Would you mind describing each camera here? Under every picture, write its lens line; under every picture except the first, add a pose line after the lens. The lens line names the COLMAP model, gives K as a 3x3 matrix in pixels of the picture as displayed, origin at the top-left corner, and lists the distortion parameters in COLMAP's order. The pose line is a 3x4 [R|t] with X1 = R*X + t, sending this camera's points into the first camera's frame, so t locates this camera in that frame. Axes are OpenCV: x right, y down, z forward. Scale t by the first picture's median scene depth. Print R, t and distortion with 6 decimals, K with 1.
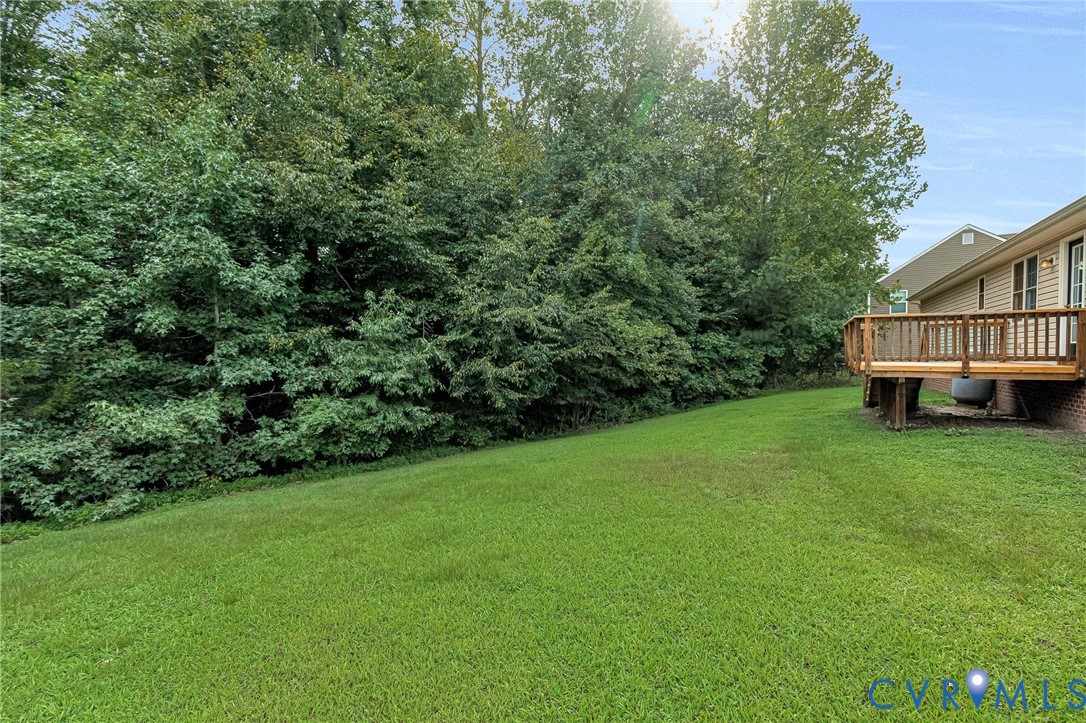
lens RADIAL K [[500.1, 0, 543.5], [0, 500.1, 364.0], [0, 0, 1]] dist [0.009742, -0.000344]
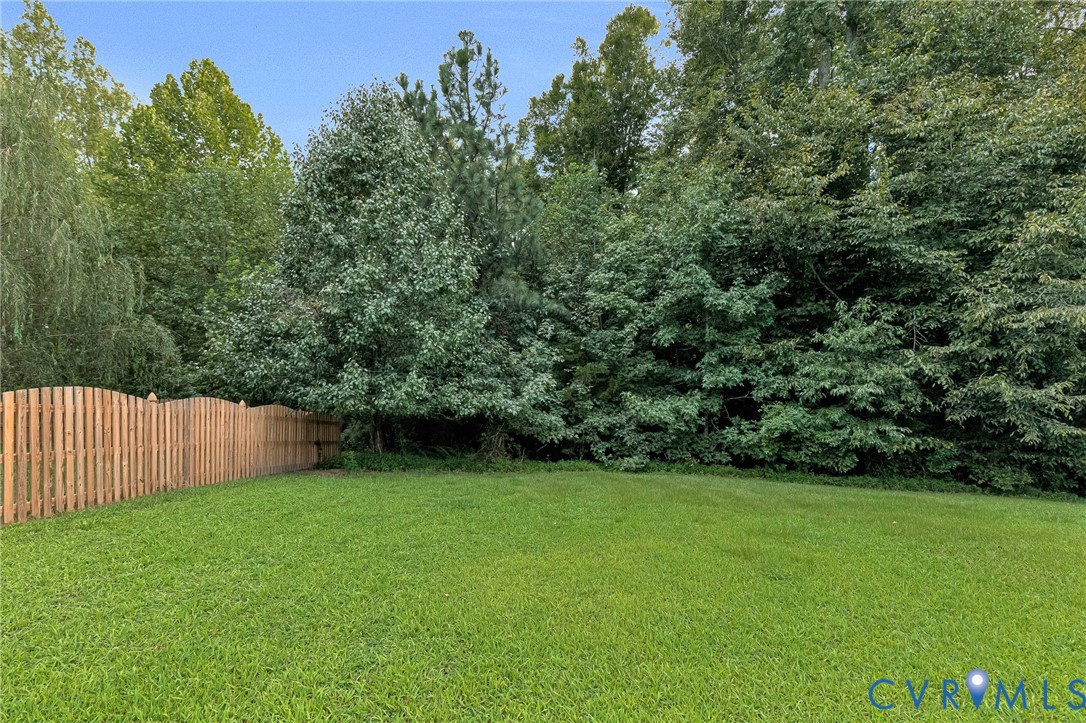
lens RADIAL K [[518.7, 0, 543.0], [0, 518.7, 361.5], [0, 0, 1]] dist [0.010892, 0.000852]
pose [[0.534433, 0.023567, -0.844882, 0.230022], [-0.039532, 0.999214, 0.002866, -0.009173], [0.844286, 0.031869, 0.534945, -0.036688]]
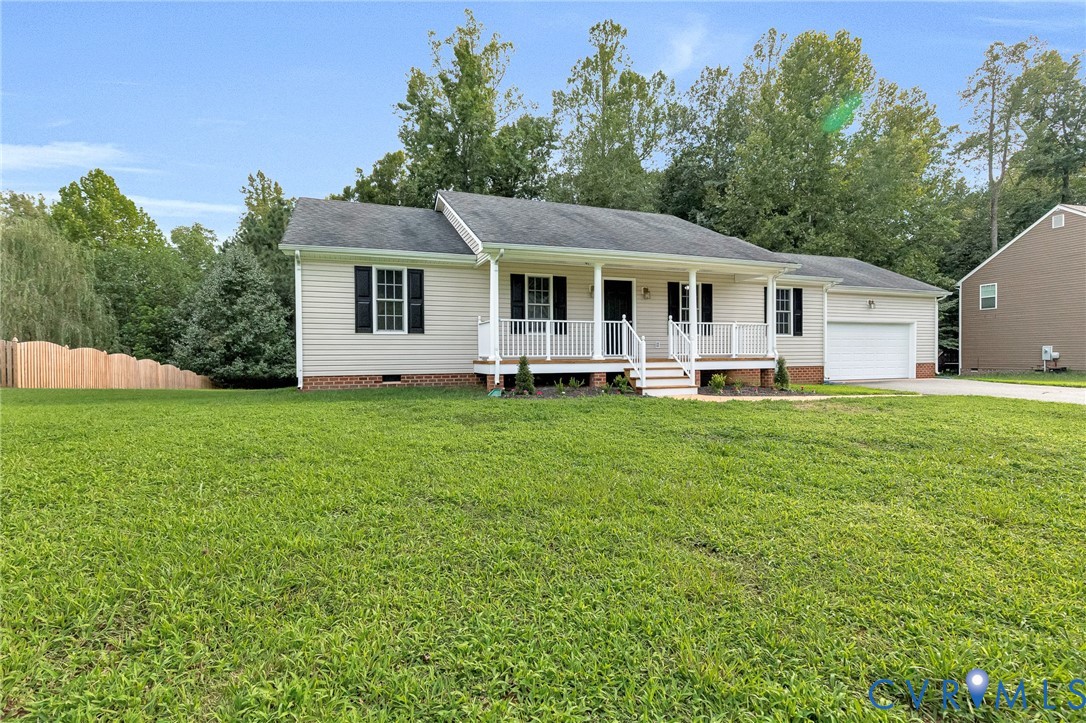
lens RADIAL K [[518.7, 0, 543.0], [0, 518.7, 361.5], [0, 0, 1]] dist [0.010892, 0.000852]
pose [[0.747200, 0.004500, -0.664584, 2.312260], [-0.009168, 0.999952, -0.003537, 0.021038], [0.664536, 0.008736, 0.747205, -0.823109]]
